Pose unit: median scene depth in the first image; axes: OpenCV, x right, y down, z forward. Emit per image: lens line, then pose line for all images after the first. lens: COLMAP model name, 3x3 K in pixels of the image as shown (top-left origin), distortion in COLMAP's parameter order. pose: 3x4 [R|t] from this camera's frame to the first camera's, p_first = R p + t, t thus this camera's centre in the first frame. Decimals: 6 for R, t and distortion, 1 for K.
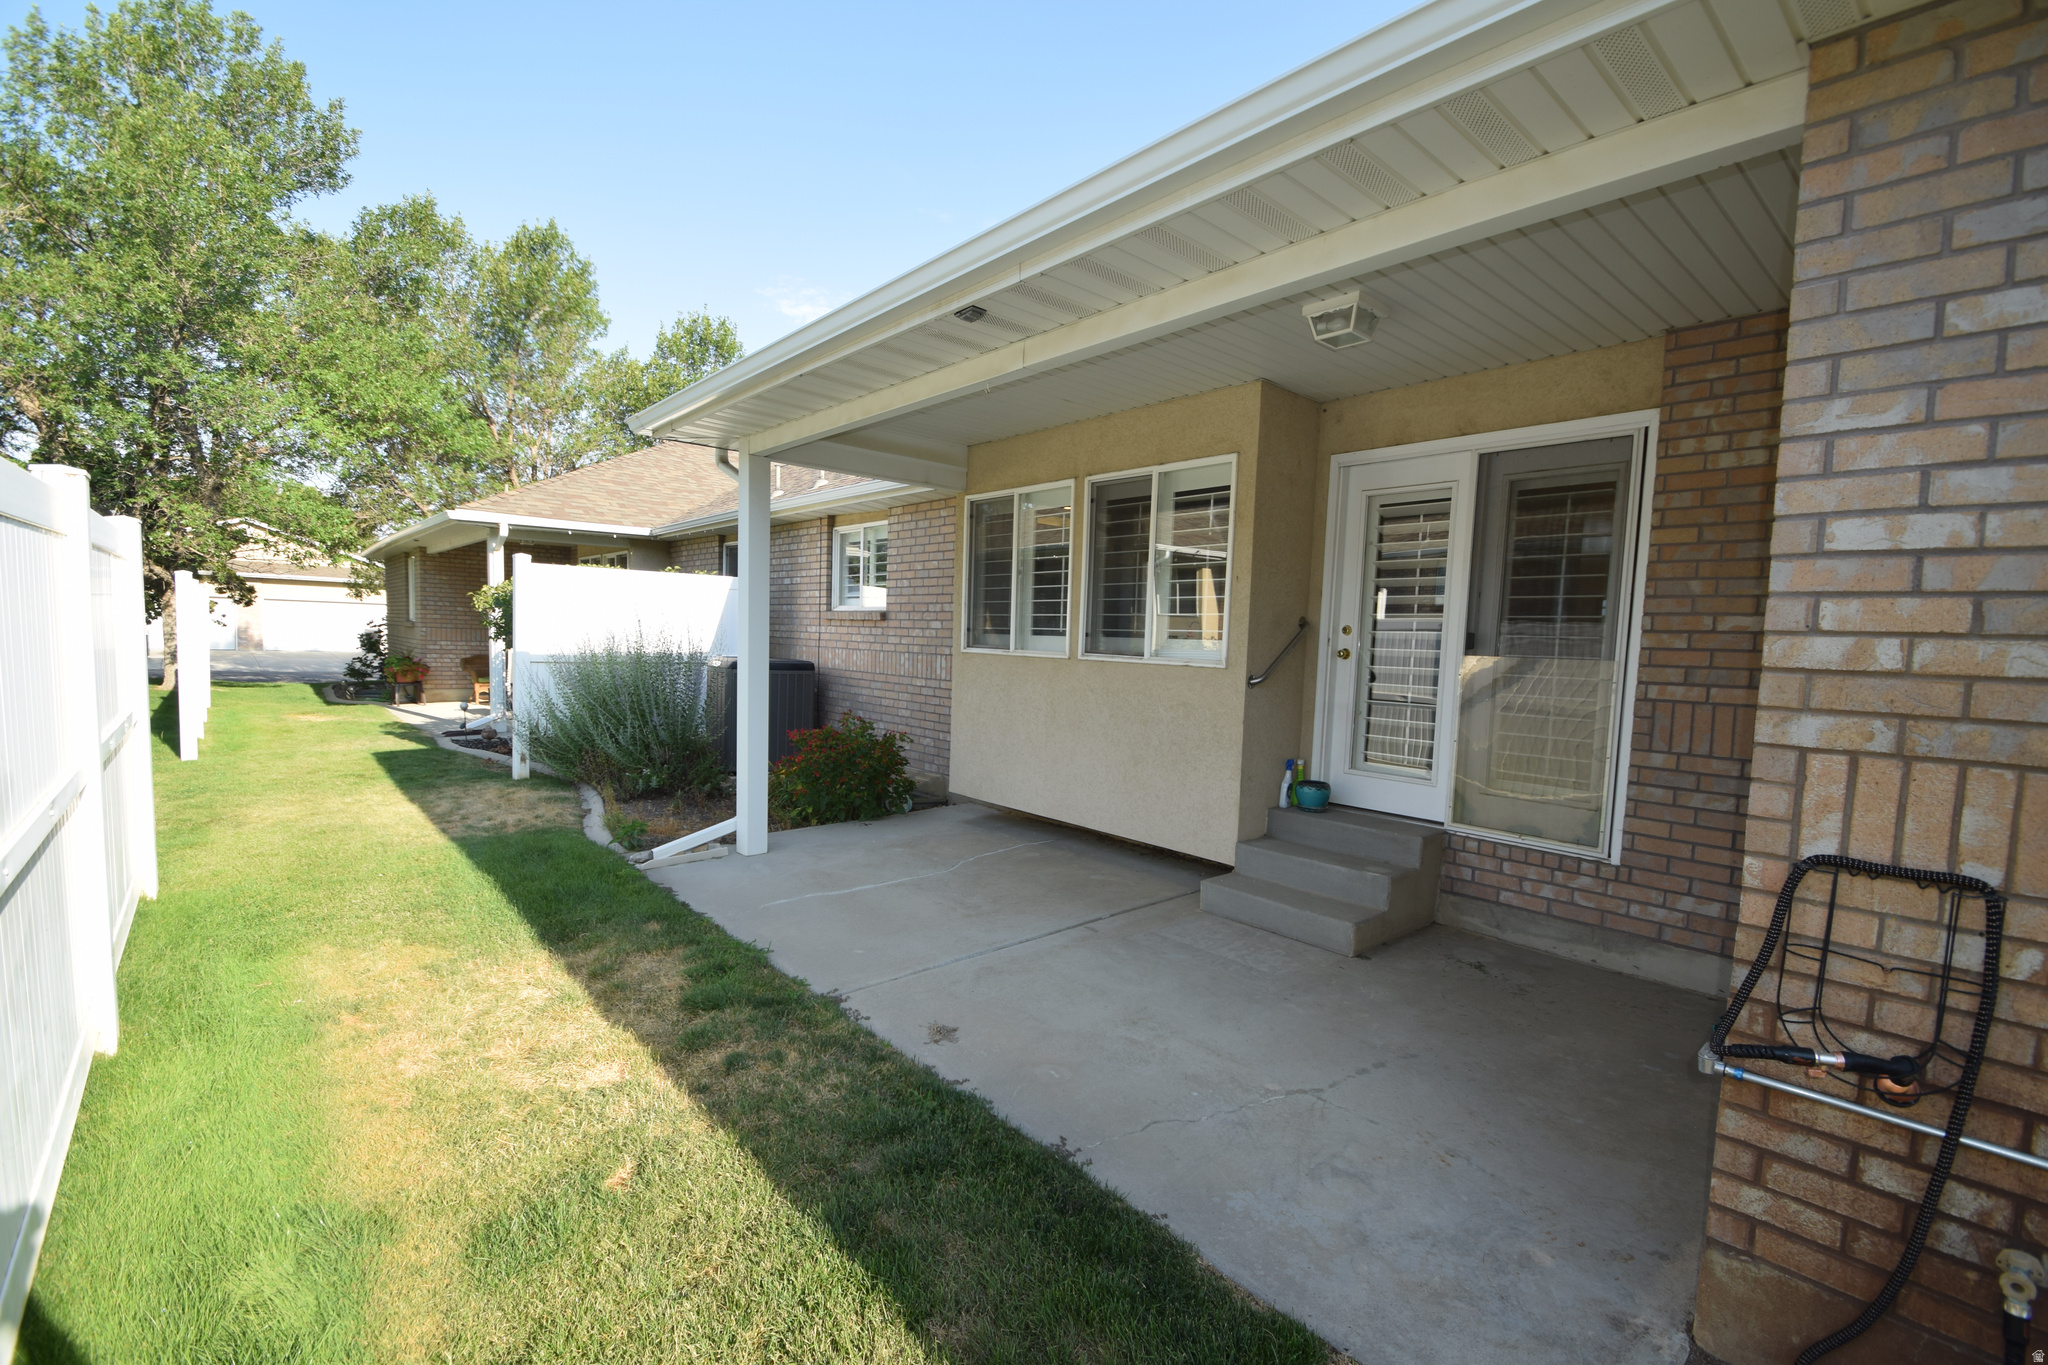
lens RADIAL K [[893.1, 0, 1024.0], [0, 893.1, 682.5], [0, 0, 1]] dist [-0.000155, 0.000032]
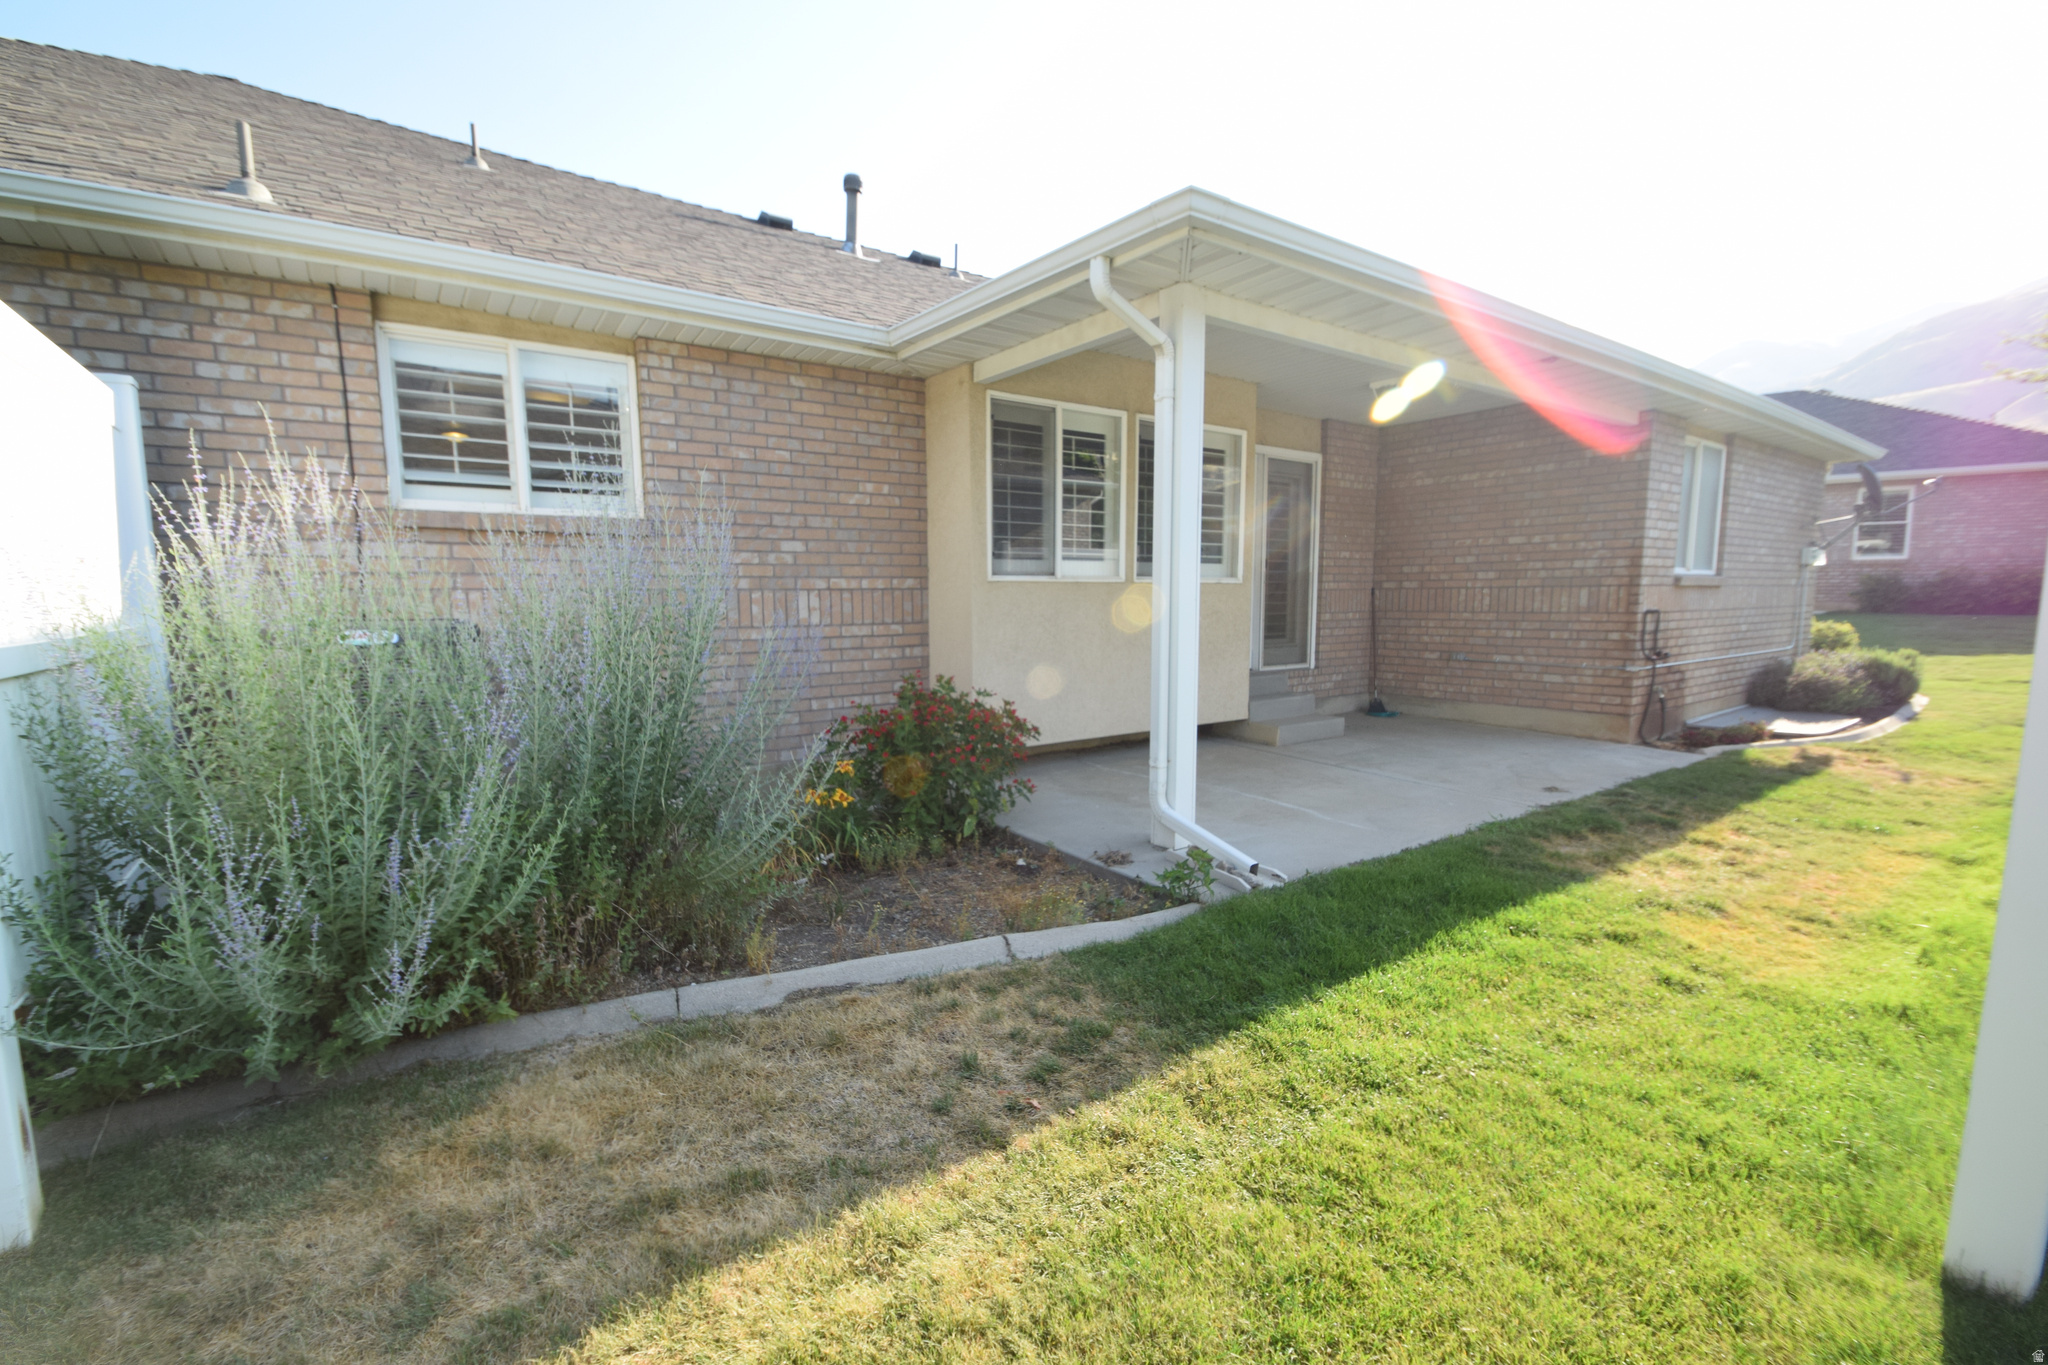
lens RADIAL K [[893.1, 0, 1024.0], [0, 893.1, 682.5], [0, 0, 1]] dist [-0.000155, 0.000032]
pose [[0.079134, -0.135051, 0.987673, -1.225265], [0.056013, 0.989818, 0.130857, -0.065384], [-0.995289, 0.044968, 0.085893, 1.226605]]
